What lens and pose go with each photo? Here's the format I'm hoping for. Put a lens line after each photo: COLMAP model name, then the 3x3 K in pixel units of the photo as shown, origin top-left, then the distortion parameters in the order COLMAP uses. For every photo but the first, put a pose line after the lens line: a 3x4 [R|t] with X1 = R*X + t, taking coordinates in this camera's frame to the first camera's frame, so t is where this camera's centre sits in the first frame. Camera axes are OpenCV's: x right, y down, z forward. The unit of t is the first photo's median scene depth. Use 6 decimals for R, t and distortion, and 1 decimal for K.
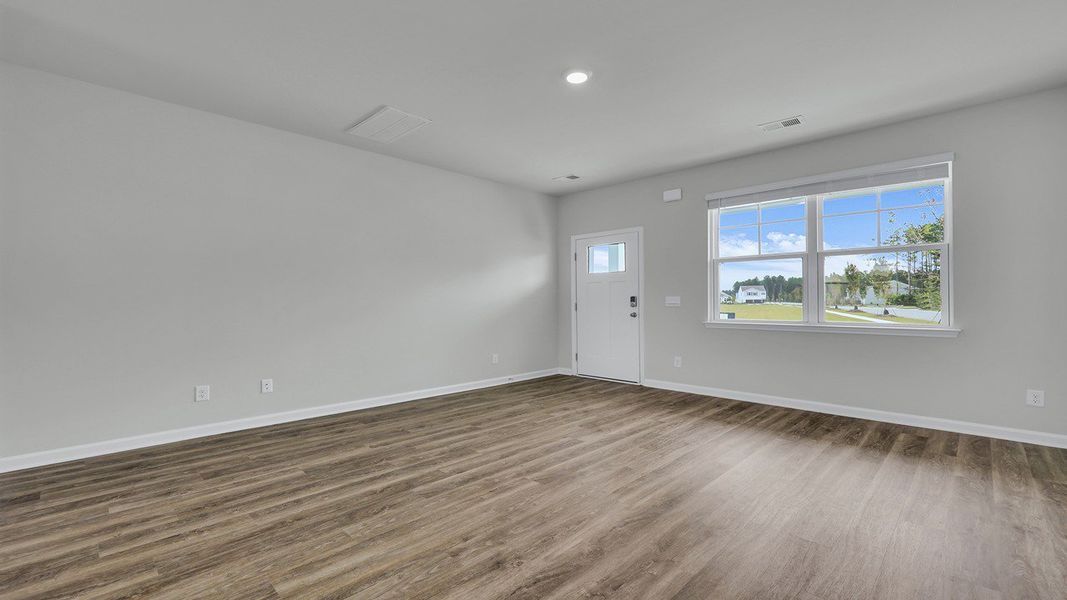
lens RADIAL K [[449.9, 0, 535.5], [0, 449.9, 299.0], [0, 0, 1]] dist [-0.000346, -0.000238]
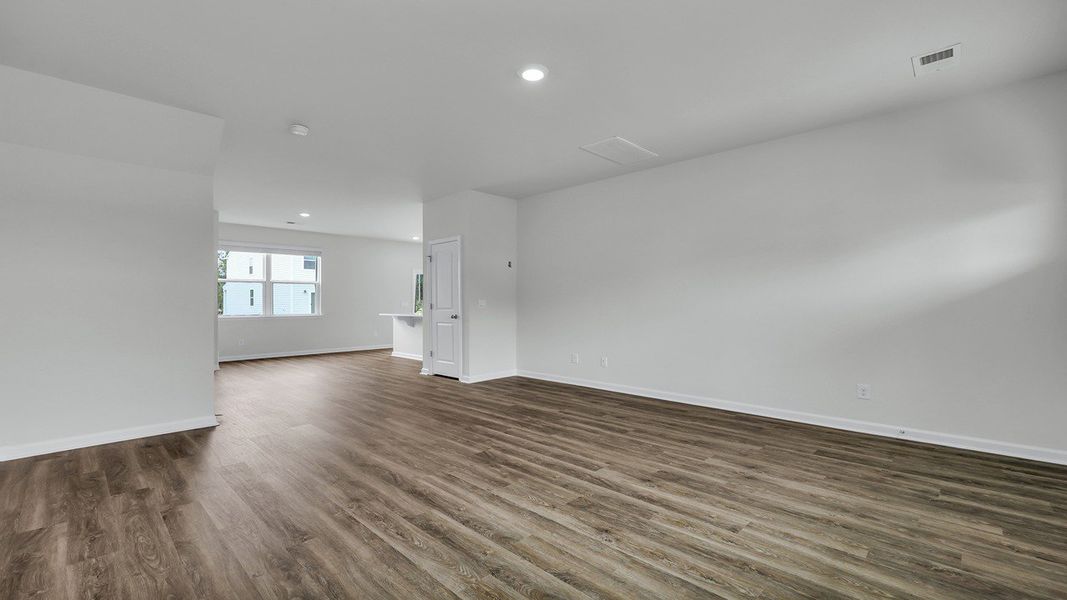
lens RADIAL K [[449.9, 0, 535.0], [0, 449.9, 301.9], [0, 0, 1]] dist [-0.000346, -0.000238]
pose [[0.011800, 0.002414, -0.999927, 0.968806], [0.005983, 0.999979, 0.002484, -0.003008], [0.999912, -0.006012, 0.011786, 0.897284]]
